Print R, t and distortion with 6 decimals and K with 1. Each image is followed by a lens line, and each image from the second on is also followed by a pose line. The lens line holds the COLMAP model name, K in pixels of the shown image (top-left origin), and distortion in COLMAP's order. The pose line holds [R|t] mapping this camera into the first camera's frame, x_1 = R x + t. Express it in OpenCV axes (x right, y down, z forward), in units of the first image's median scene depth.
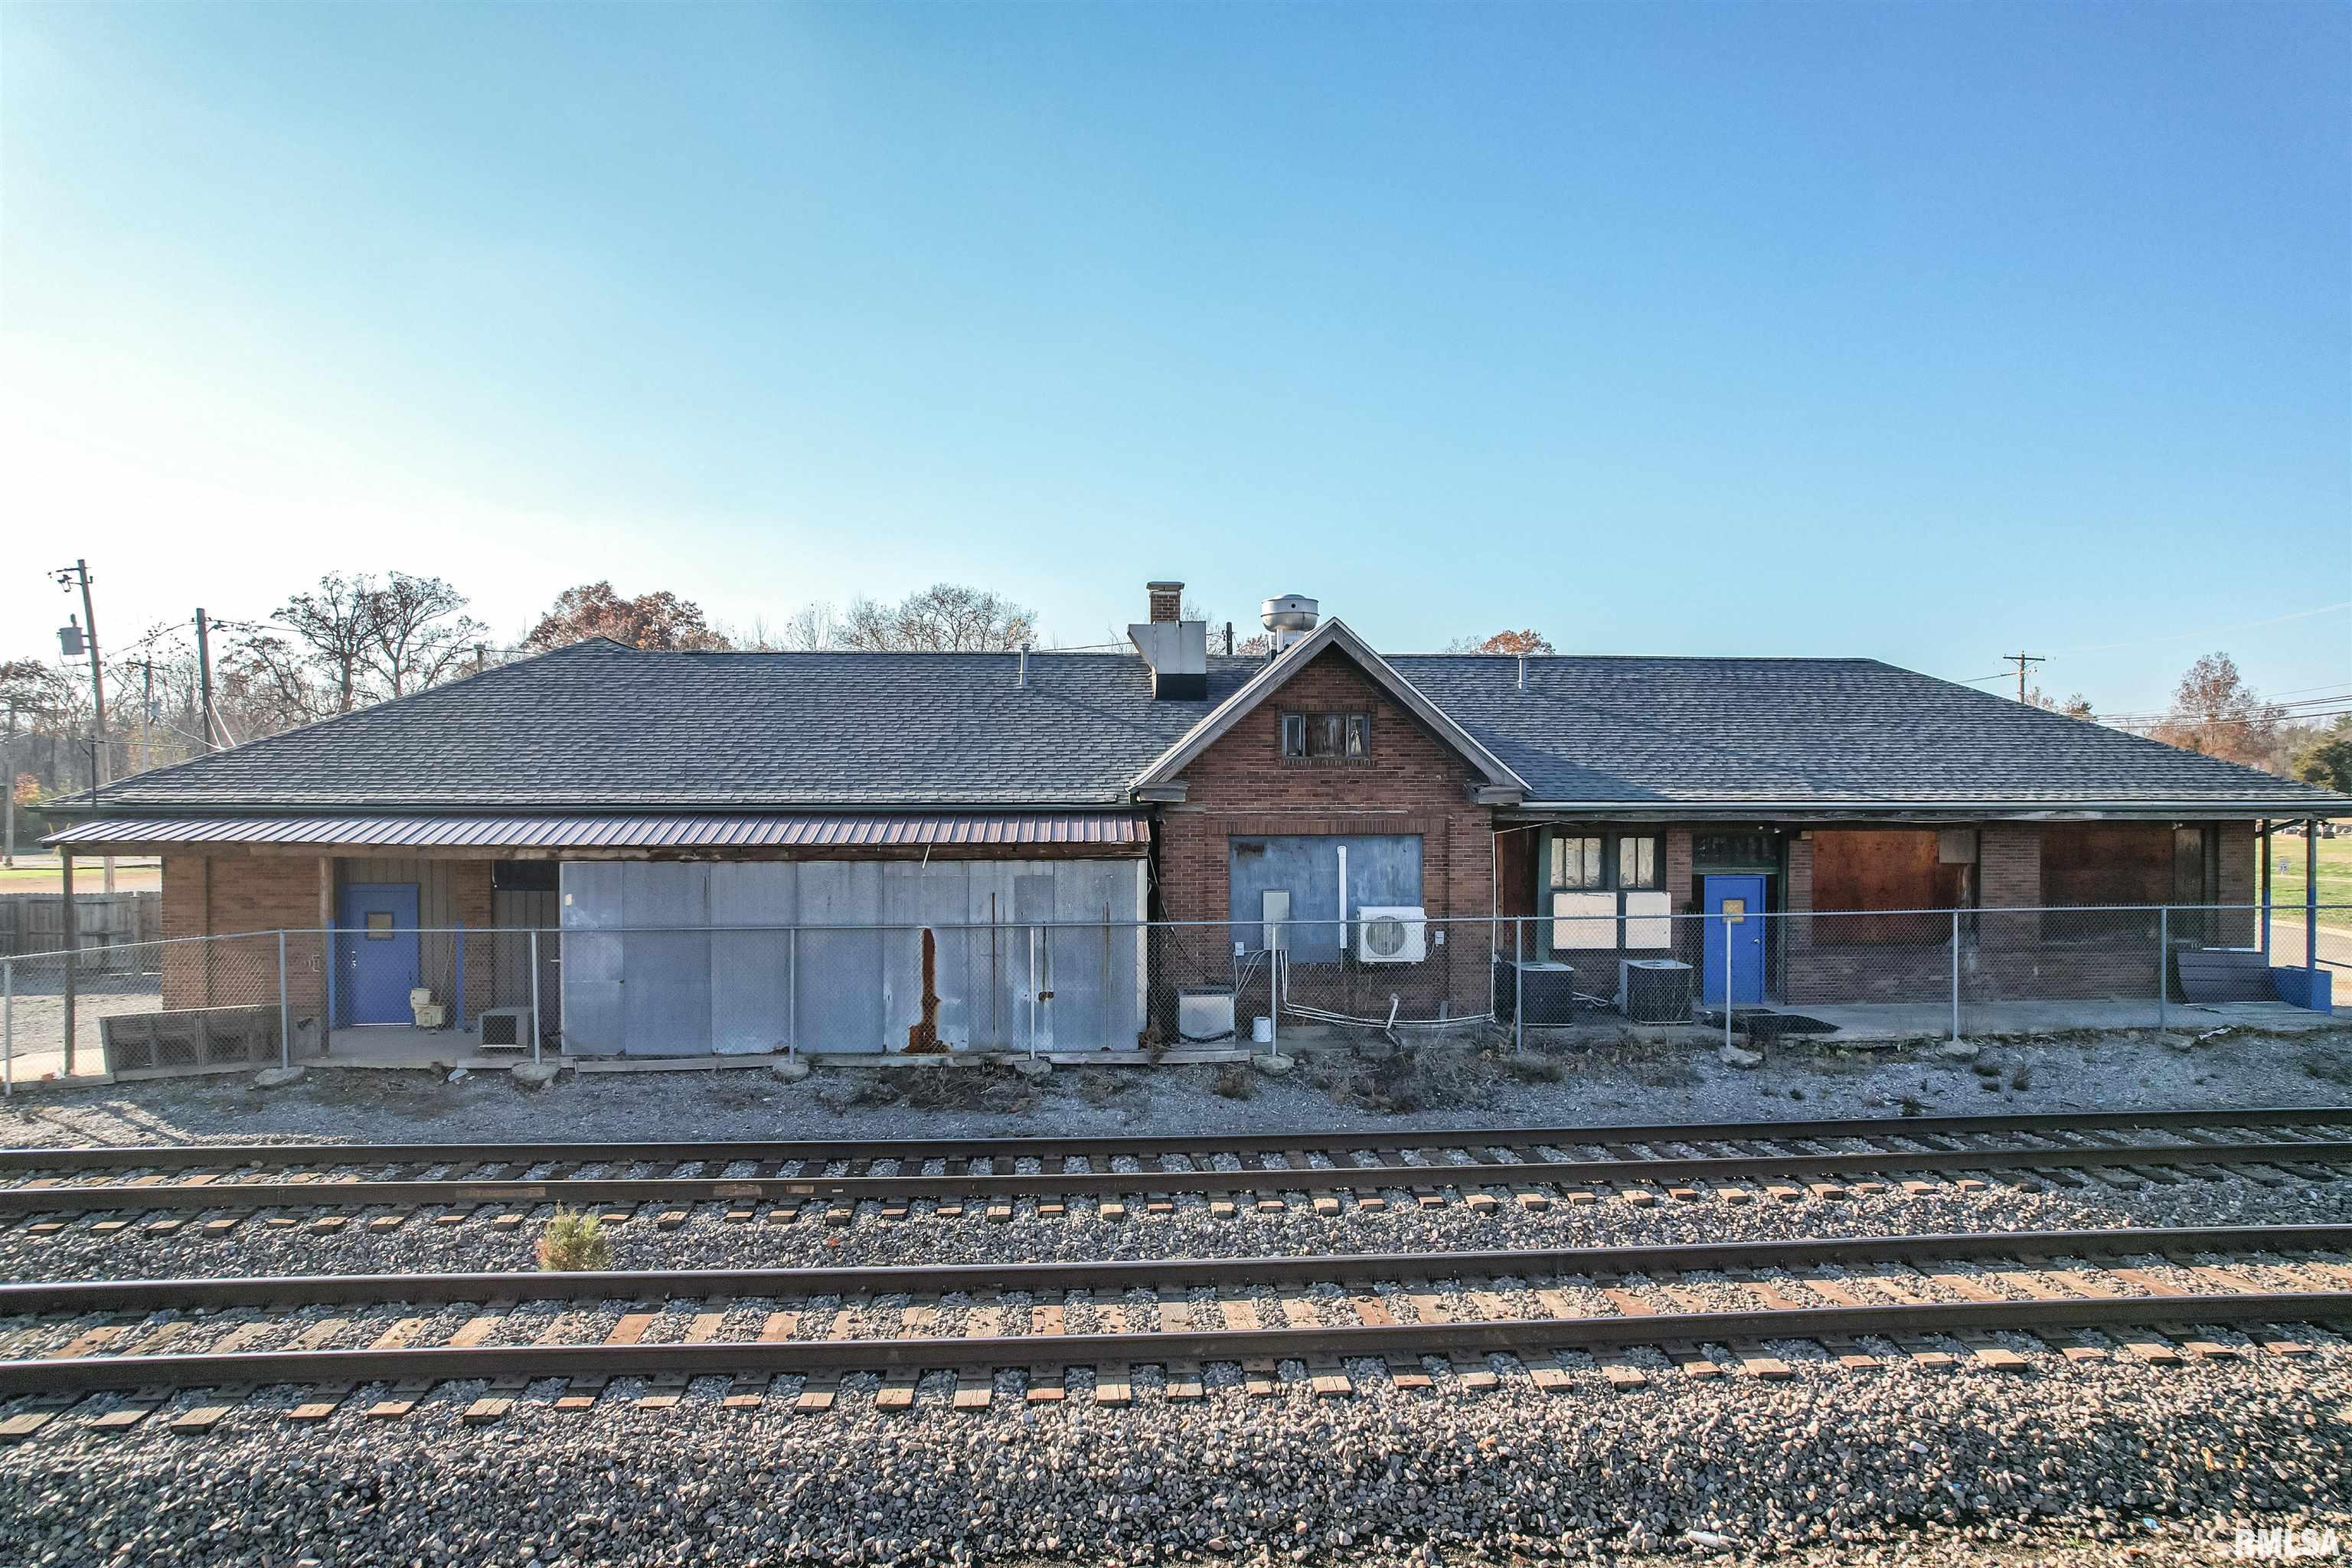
lens RADIAL K [[1511.9, 0, 1176.0], [0, 1511.9, 784.0], [0, 0, 1]] dist [-0.044095, 0.000457]
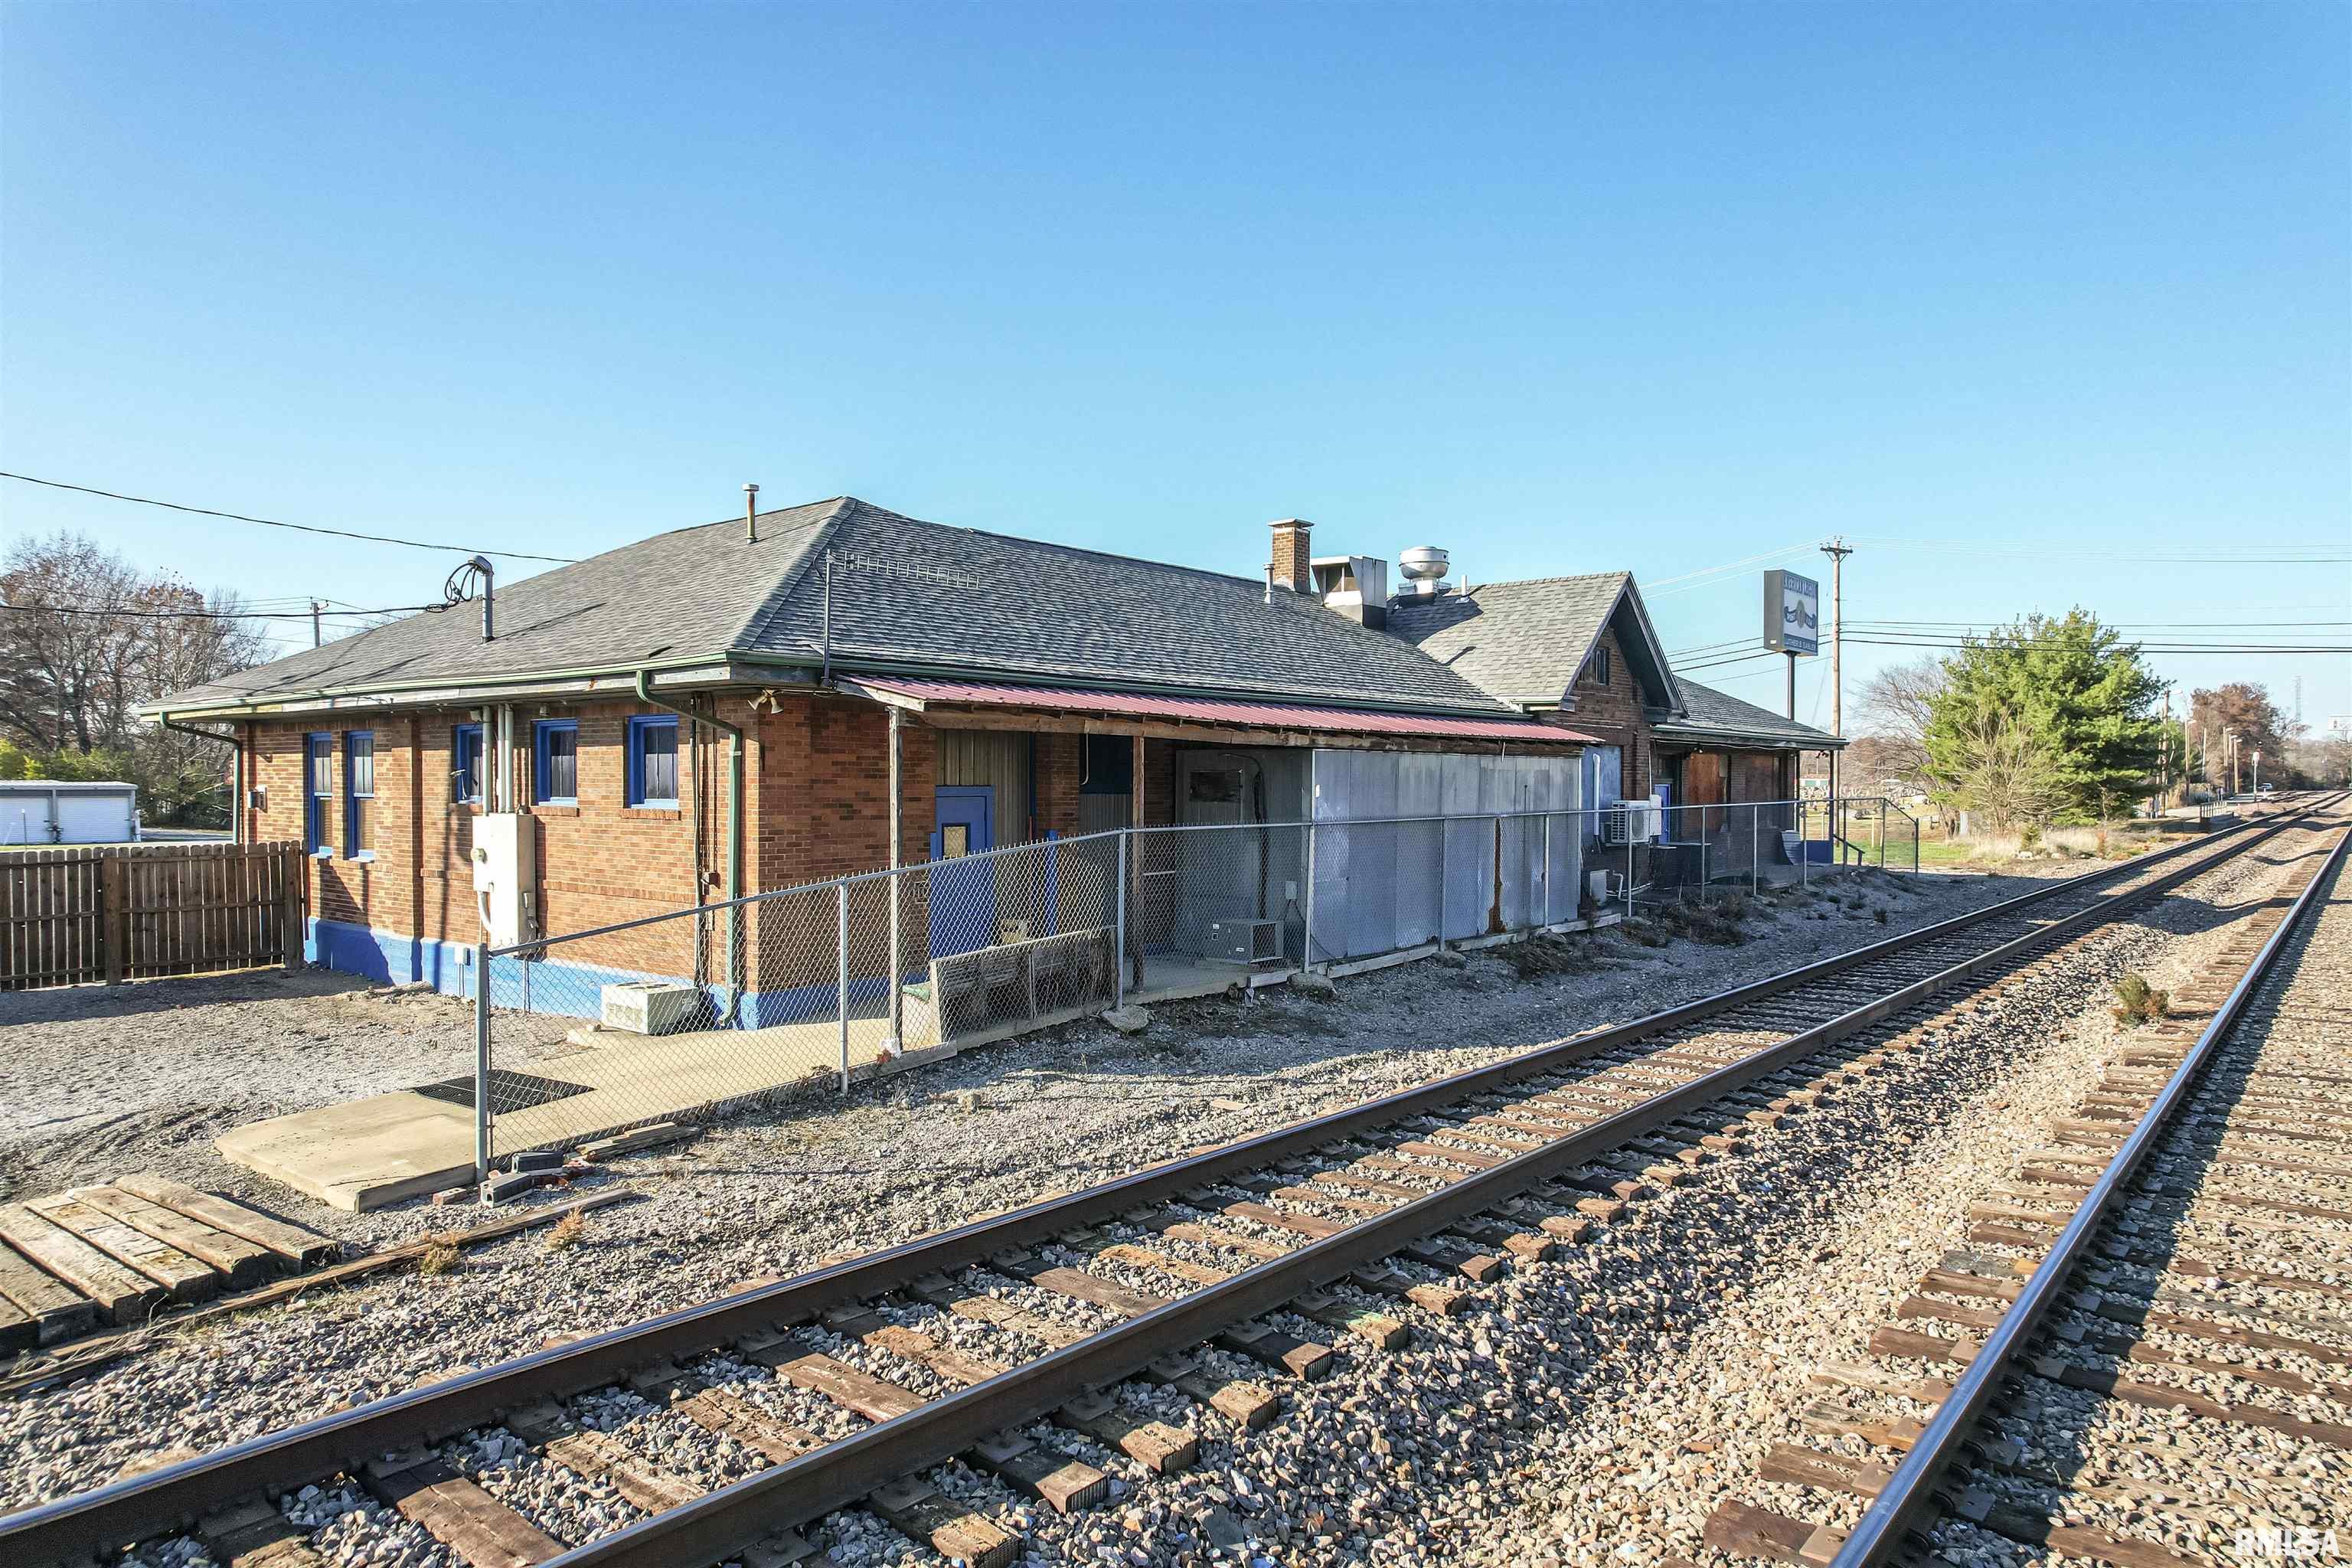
lens RADIAL K [[1511.9, 0, 1176.0], [0, 1511.9, 784.0], [0, 0, 1]] dist [-0.044095, 0.000457]
pose [[0.693211, -0.000720, 0.720734, -1.112202], [0.000685, 1.000000, 0.000341, 0.071755], [-0.720734, 0.000257, 0.693212, 0.422256]]
